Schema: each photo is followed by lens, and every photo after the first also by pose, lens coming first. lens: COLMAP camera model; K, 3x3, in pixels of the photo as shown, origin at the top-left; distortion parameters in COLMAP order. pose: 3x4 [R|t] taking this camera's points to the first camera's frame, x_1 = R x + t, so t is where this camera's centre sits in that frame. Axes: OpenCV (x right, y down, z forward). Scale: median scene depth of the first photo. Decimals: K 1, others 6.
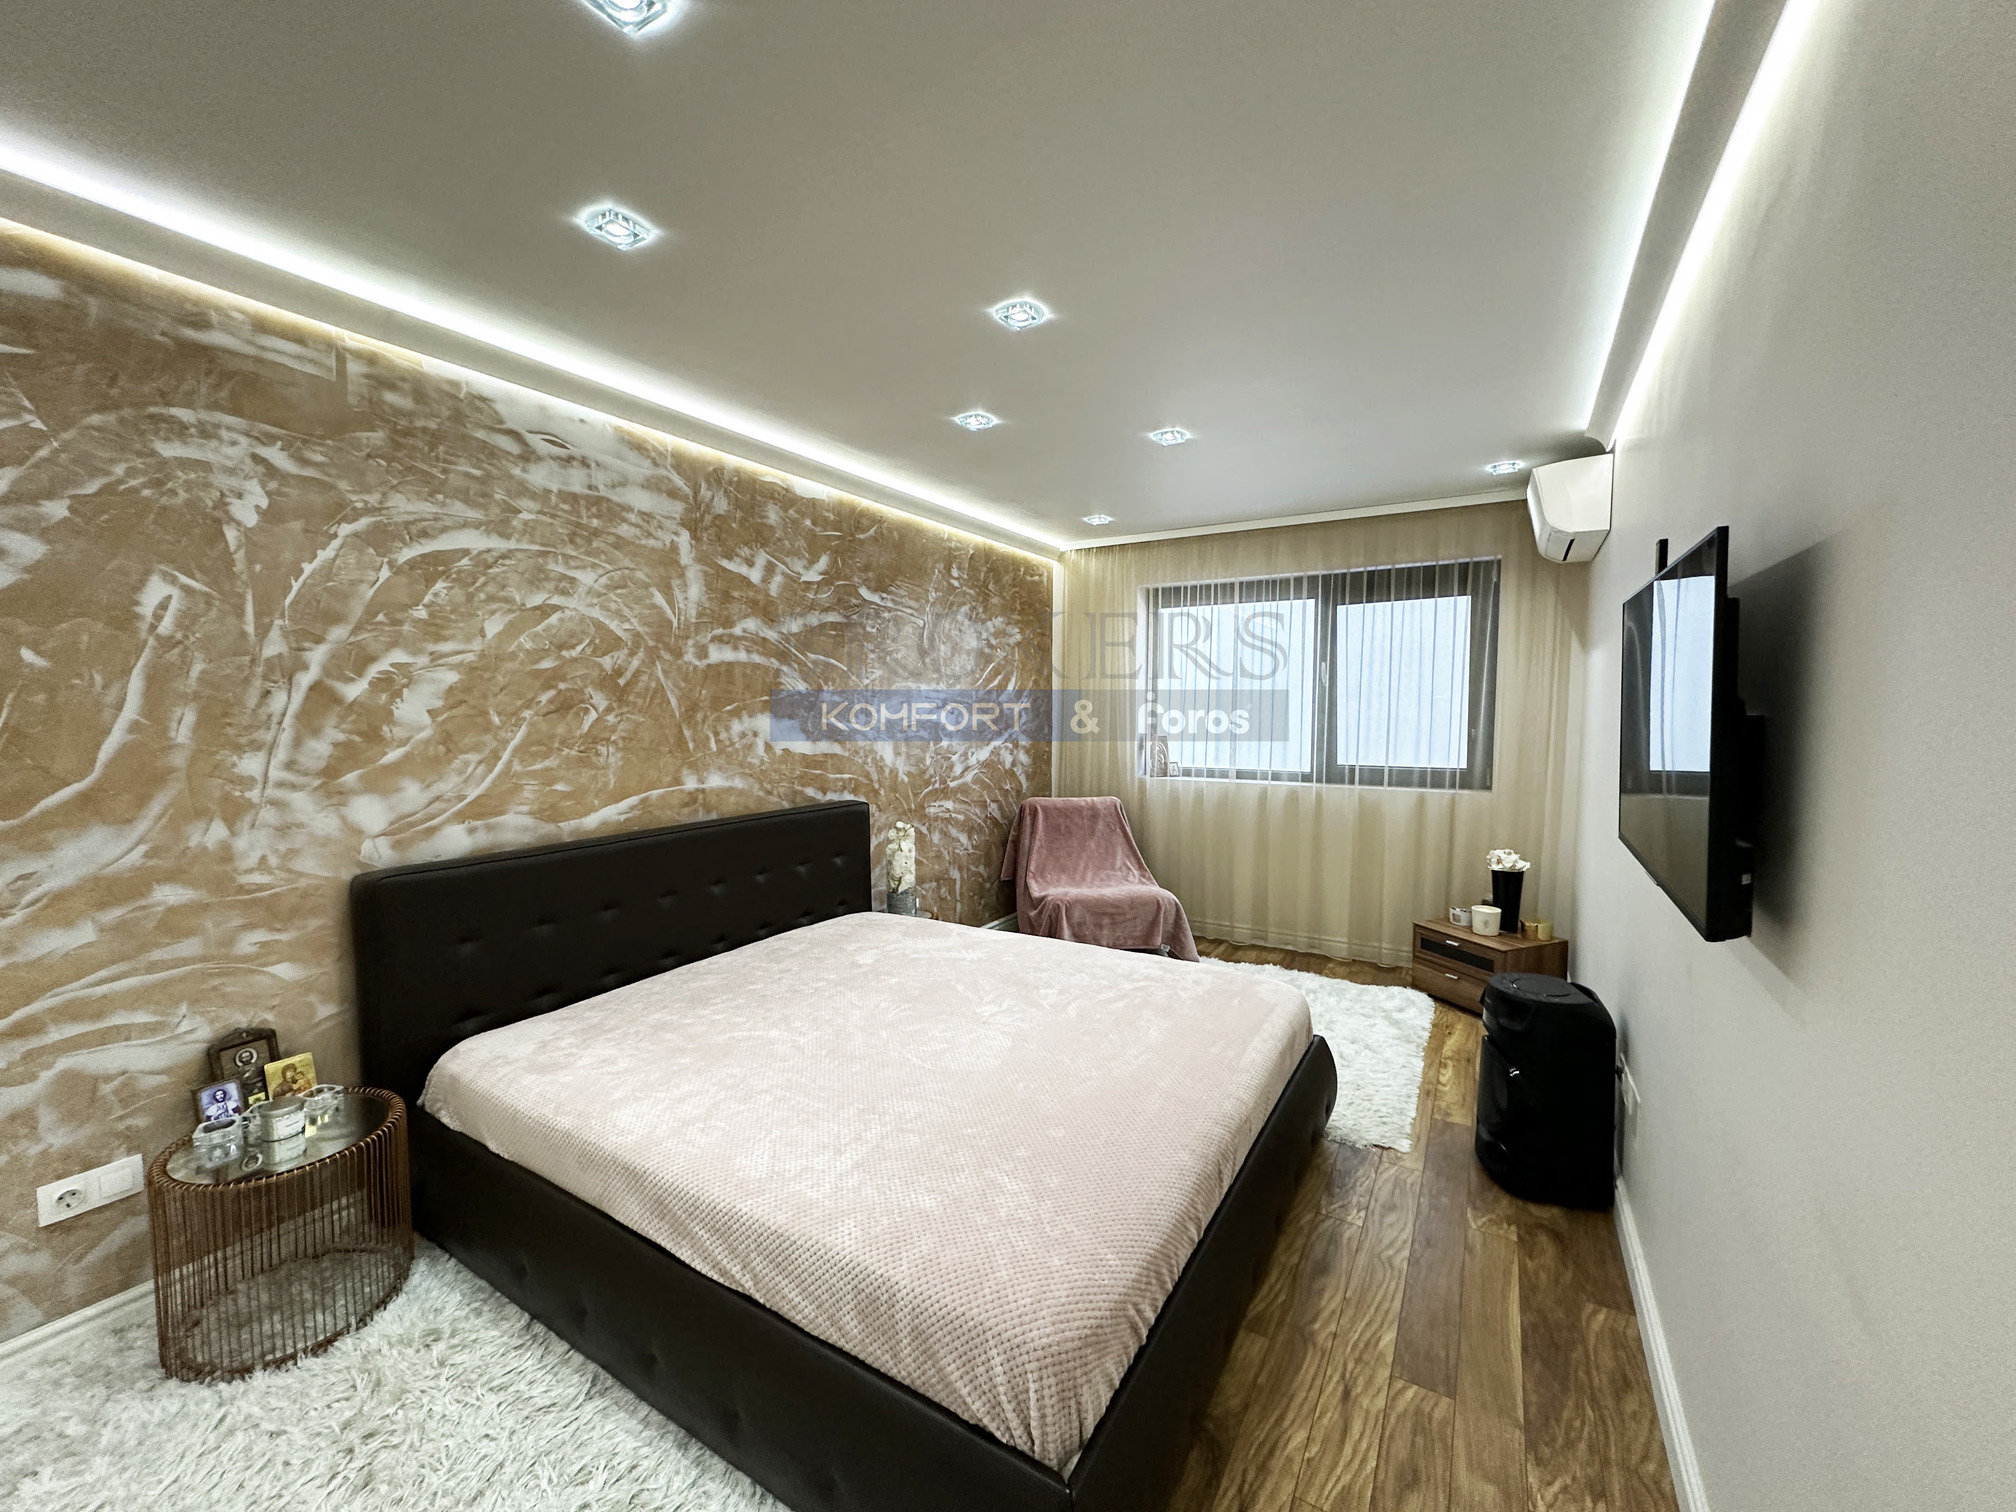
lens RADIAL K [[805.4, 0, 1008.0], [0, 805.4, 756.0], [0, 0, 1]] dist [-0.003059, 0.001069]
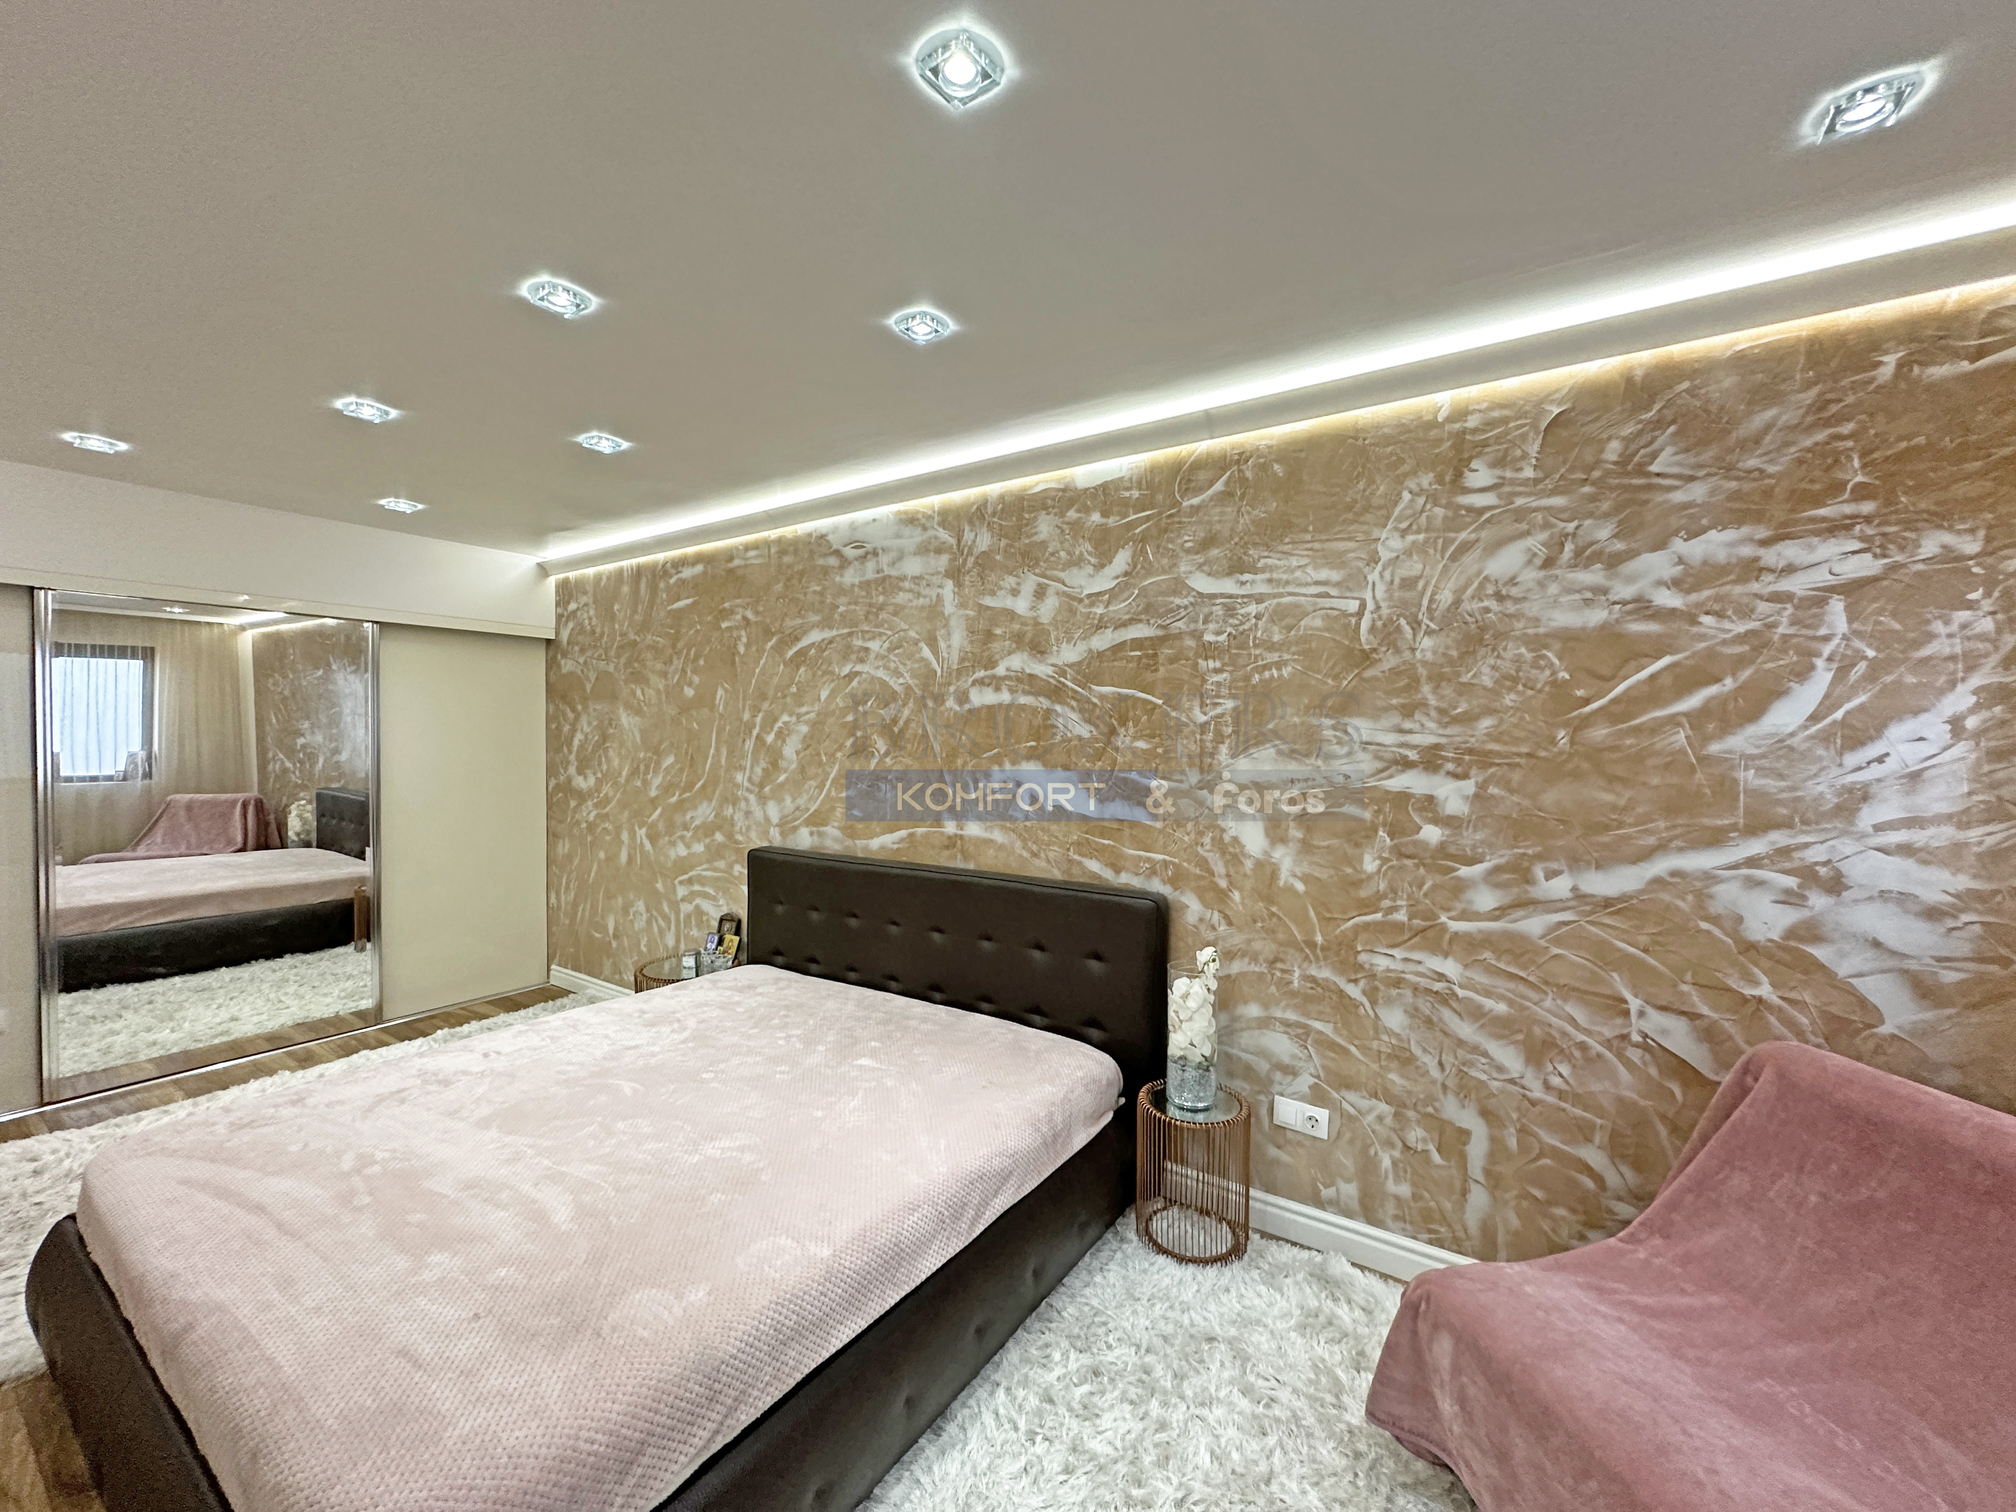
lens RADIAL K [[805.4, 0, 1008.0], [0, 805.4, 756.0], [0, 0, 1]] dist [-0.003059, 0.001069]
pose [[-0.044245, 0.023256, -0.998750, 0.617366], [-0.068736, 0.997289, 0.026267, -0.088078], [0.996653, 0.069812, -0.042527, 1.118118]]
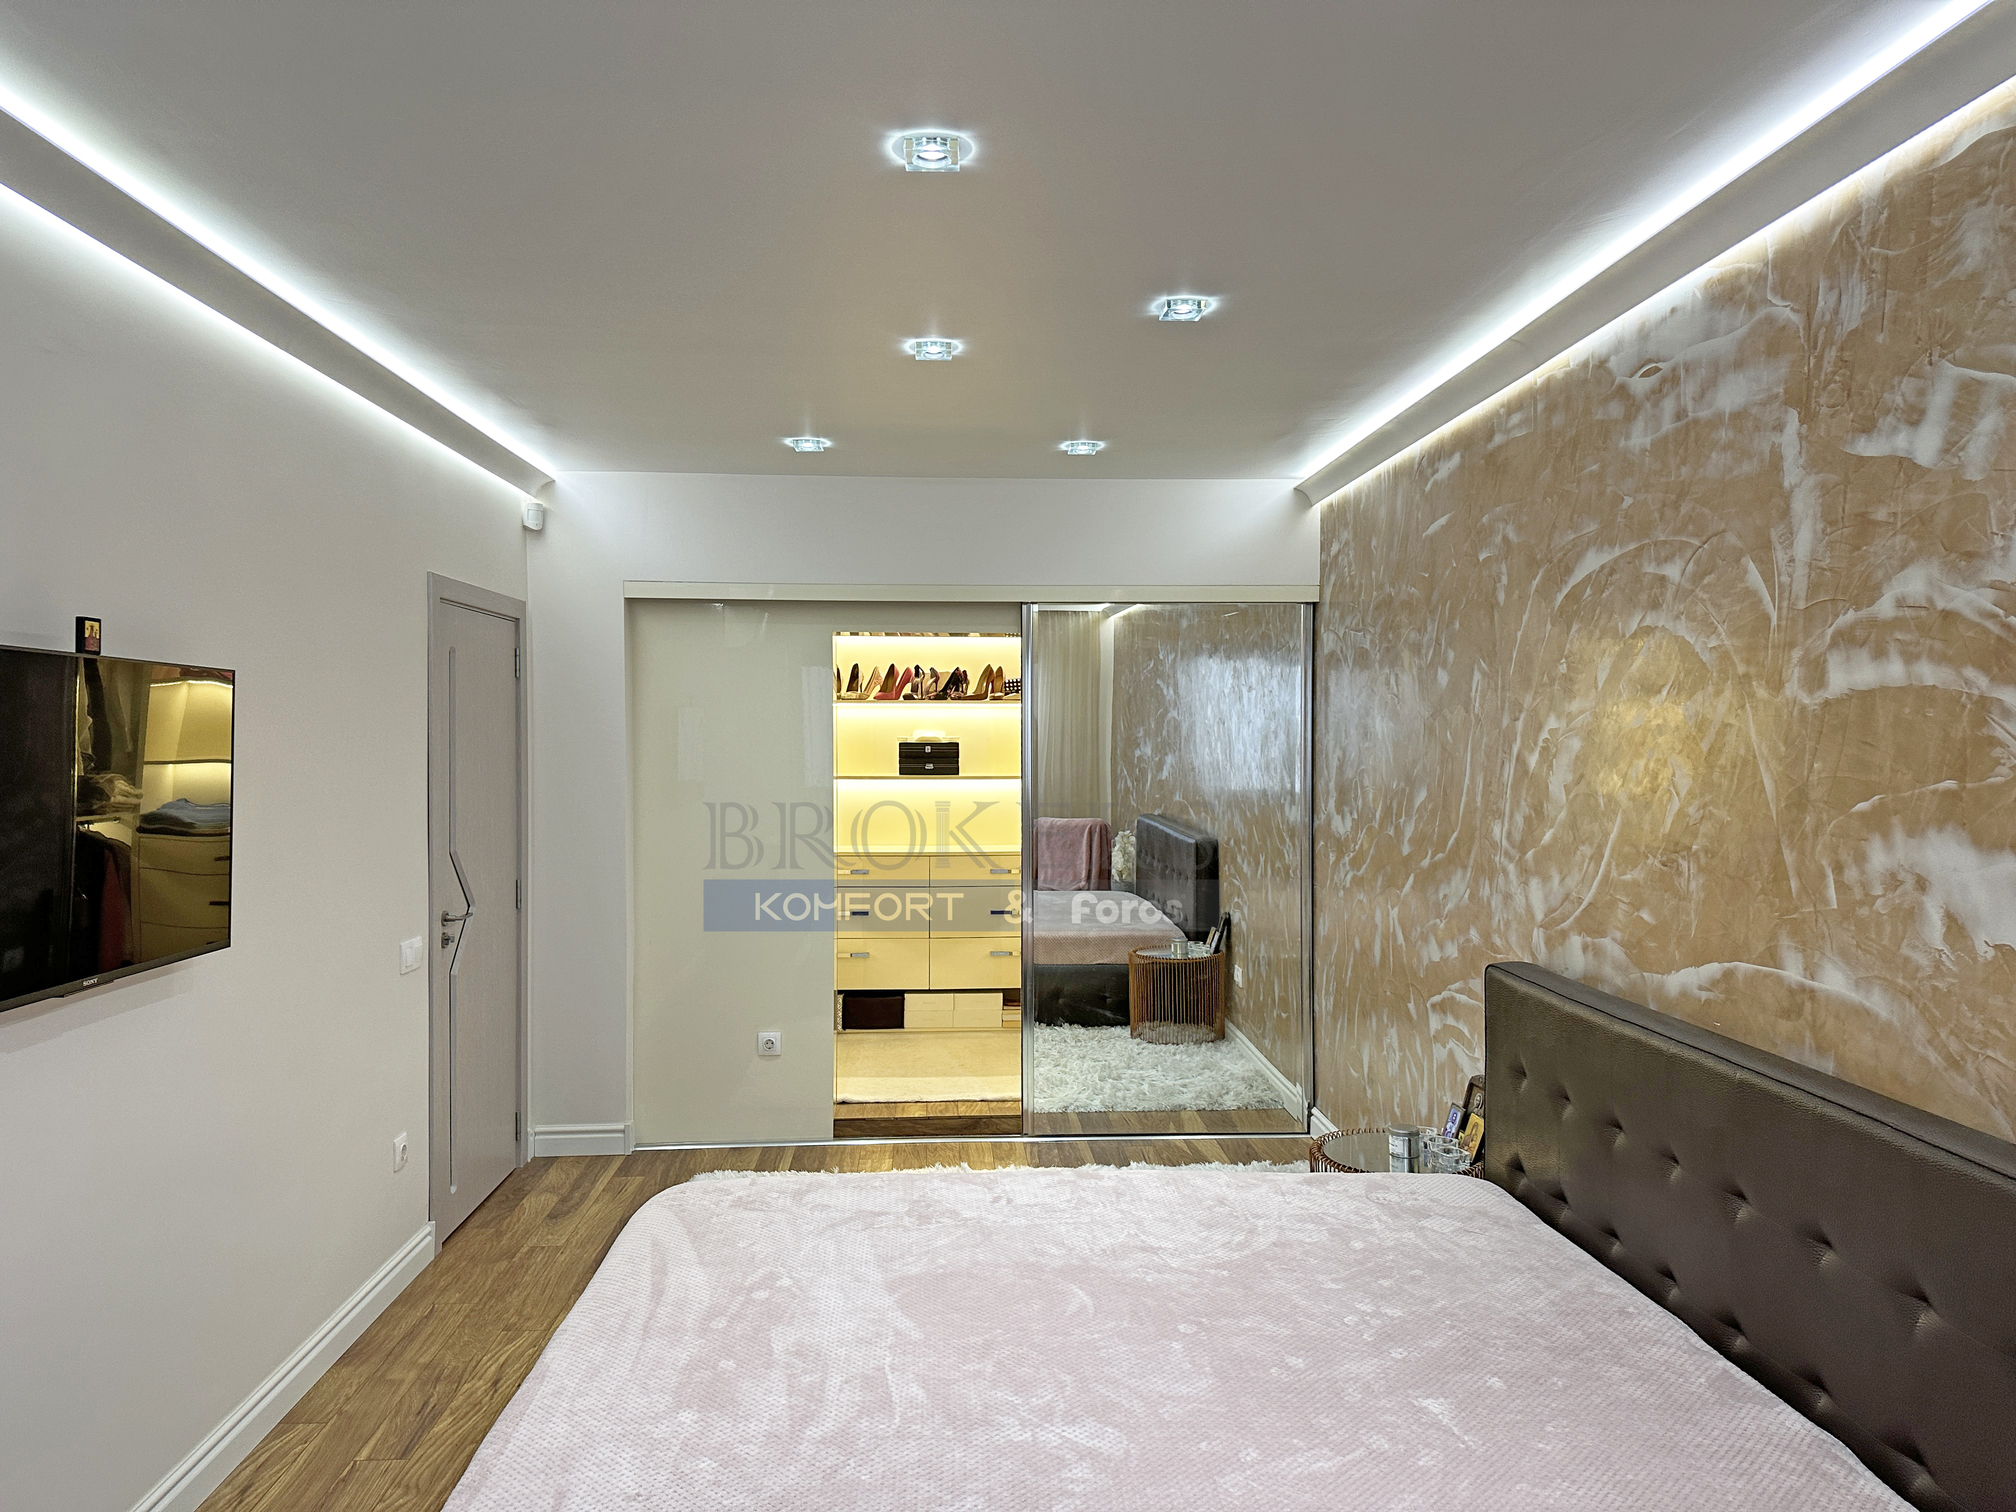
lens RADIAL K [[1412.5, 0, 1008.0], [0, 1412.5, 756.0], [0, 0, 1]] dist [0.080242, -0.096259]
pose [[-0.826435, 0.007416, -0.562984, 0.416664], [-0.035793, 0.997199, 0.065679, -0.121818], [0.561894, 0.074431, -0.823854, 1.413328]]
